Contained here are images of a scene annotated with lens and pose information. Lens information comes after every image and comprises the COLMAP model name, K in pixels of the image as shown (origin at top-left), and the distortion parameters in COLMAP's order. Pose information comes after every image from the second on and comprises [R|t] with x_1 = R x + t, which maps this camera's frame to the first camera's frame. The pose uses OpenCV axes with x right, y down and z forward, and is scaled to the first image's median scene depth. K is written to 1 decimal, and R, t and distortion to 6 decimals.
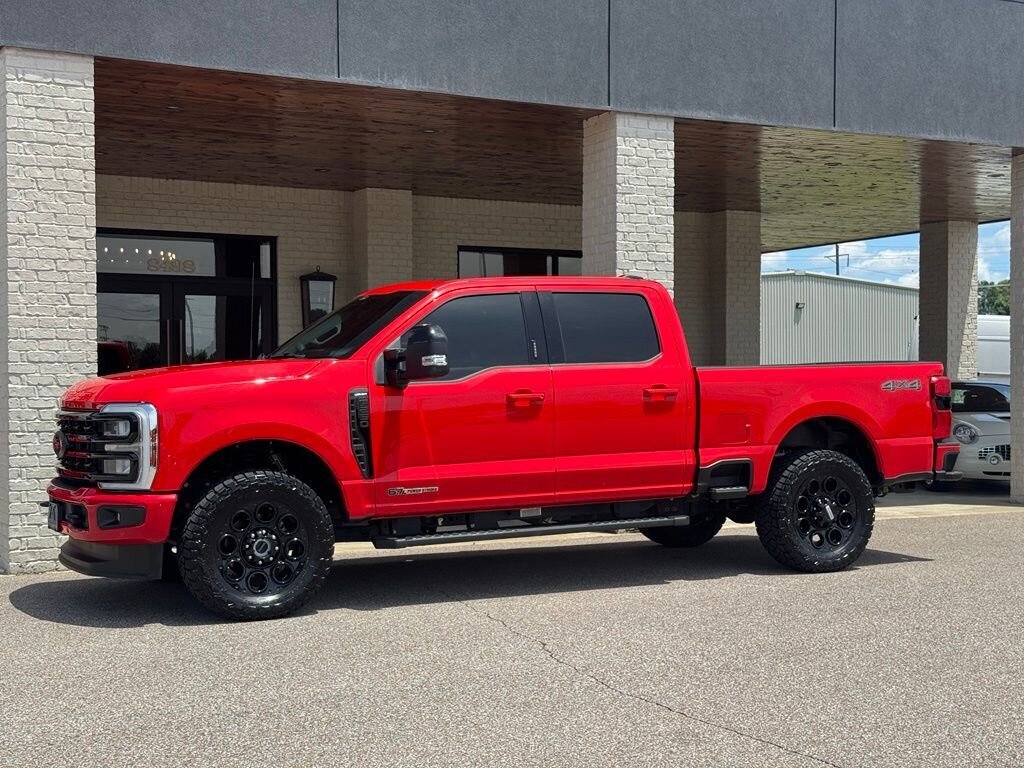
lens RADIAL K [[1414.6, 0, 508.2], [0, 1414.6, 380.5], [0, 0, 1]] dist [0.199405, -0.446604]
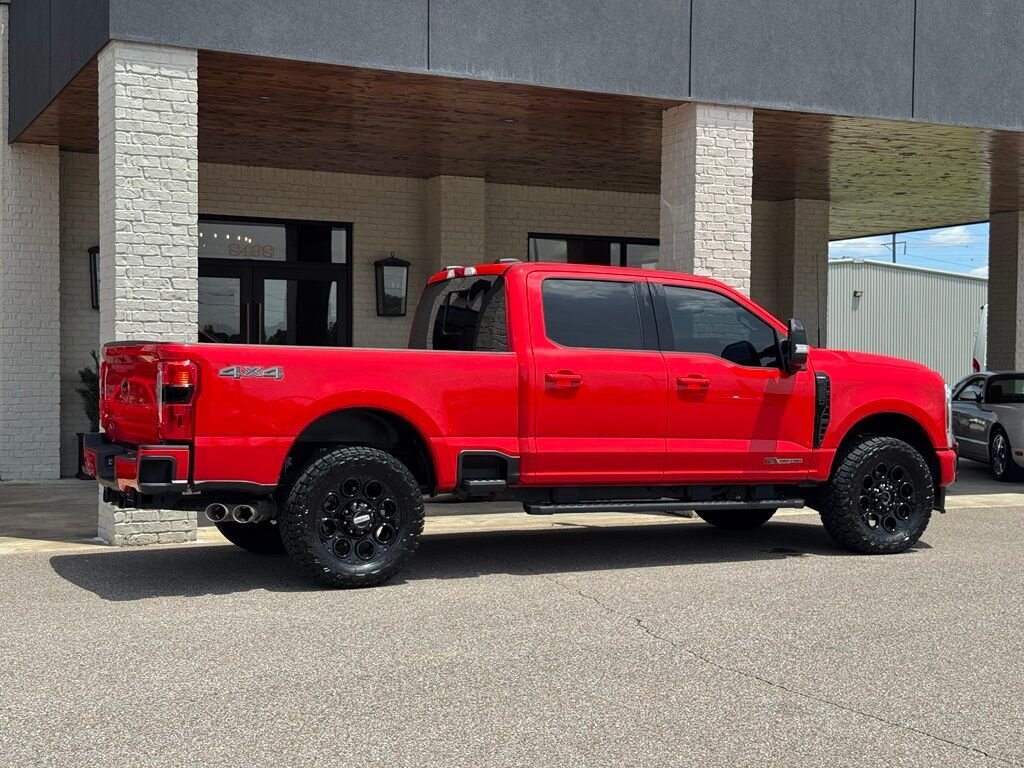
lens RADIAL K [[1415.9, 0, 502.0], [0, 1415.9, 380.0], [0, 0, 1]] dist [0.203499, -0.458098]
pose [[0.999230, 0.011966, -0.037357, -0.026463], [-0.011583, 0.999878, 0.010449, -0.000043], [0.037478, -0.010008, 0.999247, -0.029695]]
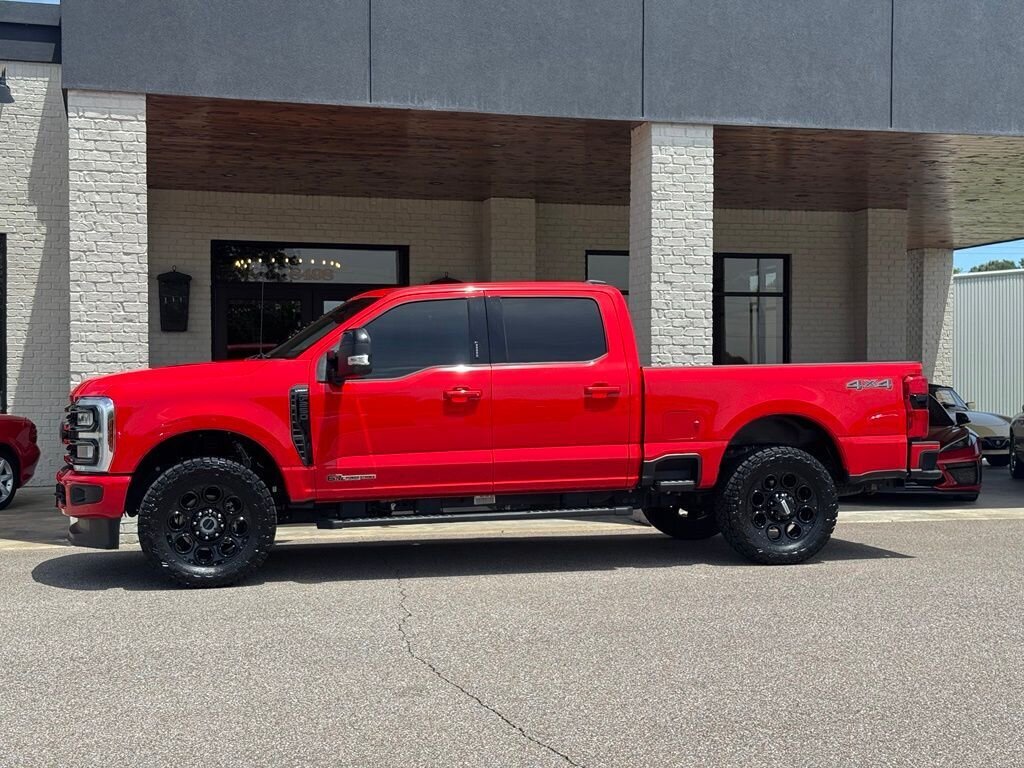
lens RADIAL K [[1412.6, 0, 512.3], [0, 1412.6, 379.7], [0, 0, 1]] dist [0.184794, -0.341134]
pose [[0.976831, 0.002294, -0.214002, 0.237927], [-0.002505, 0.999997, -0.000714, 0.001262], [0.214000, 0.001233, 0.976833, -0.046329]]
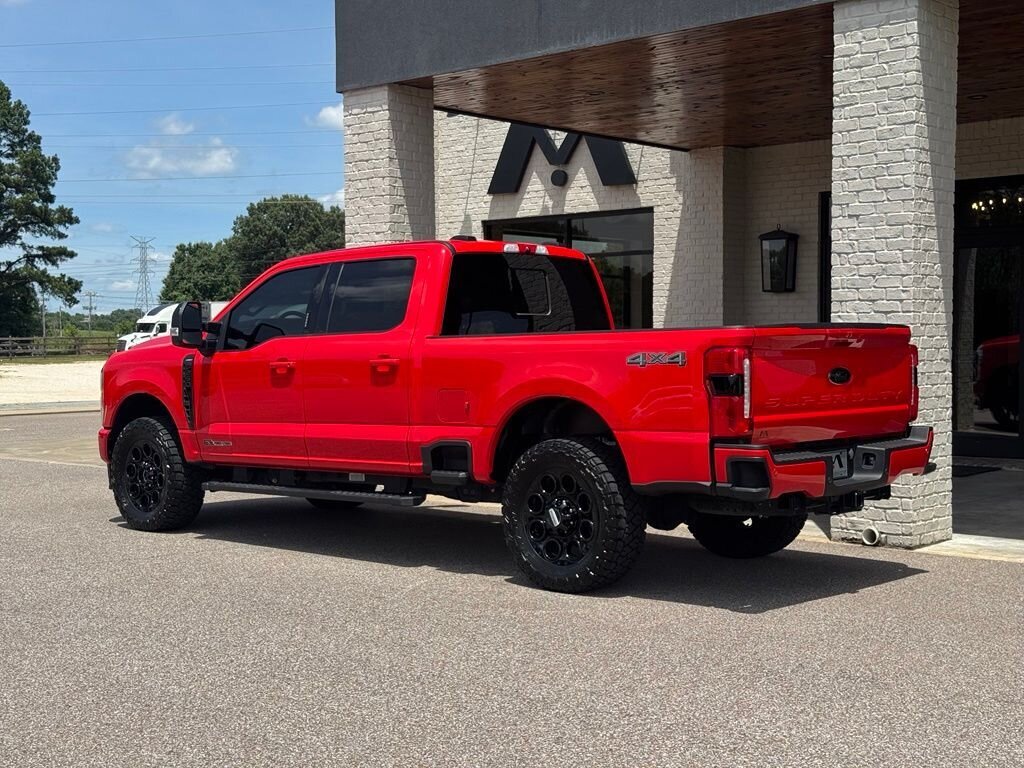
lens RADIAL K [[1414.6, 0, 508.2], [0, 1414.6, 380.5], [0, 0, 1]] dist [0.199405, -0.446604]
pose [[0.348938, 0.029576, -0.936679, 0.904007], [0.002218, 0.999473, 0.032384, -0.009143], [0.937143, -0.013378, 0.348689, 0.661534]]
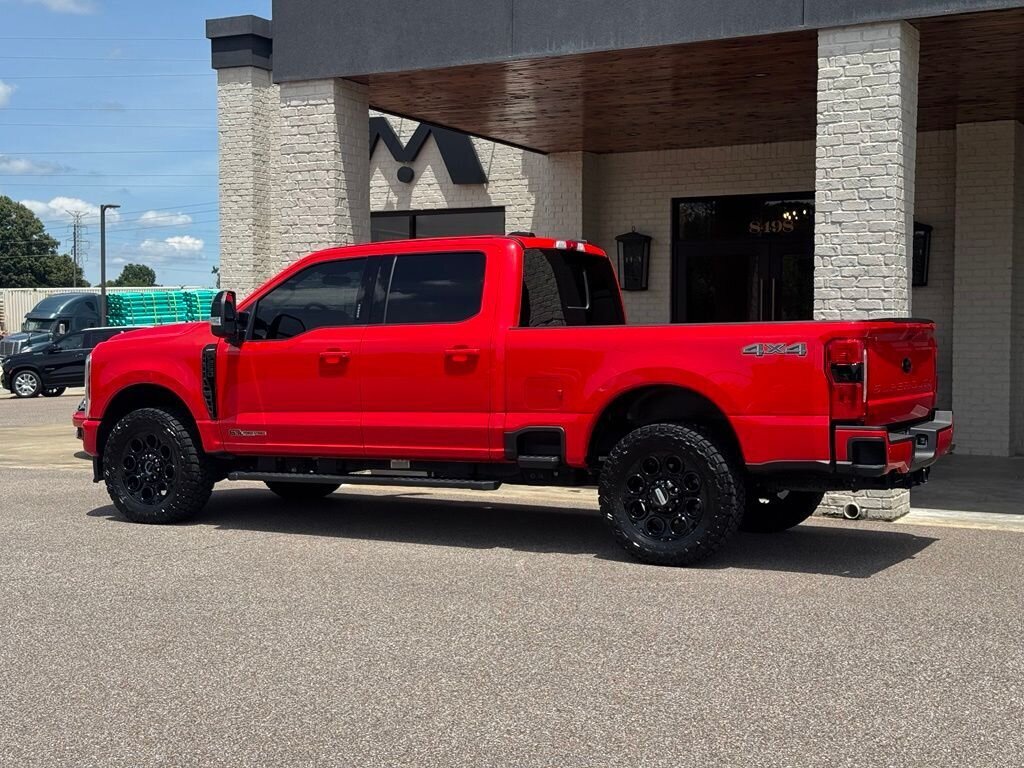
lens RADIAL K [[1412.6, 0, 512.3], [0, 1412.6, 379.7], [0, 0, 1]] dist [0.184794, -0.341134]
pose [[0.565916, 0.031491, -0.823862, 0.826765], [-0.005805, 0.999398, 0.034213, -0.006037], [0.824443, -0.014579, 0.565758, 0.420121]]
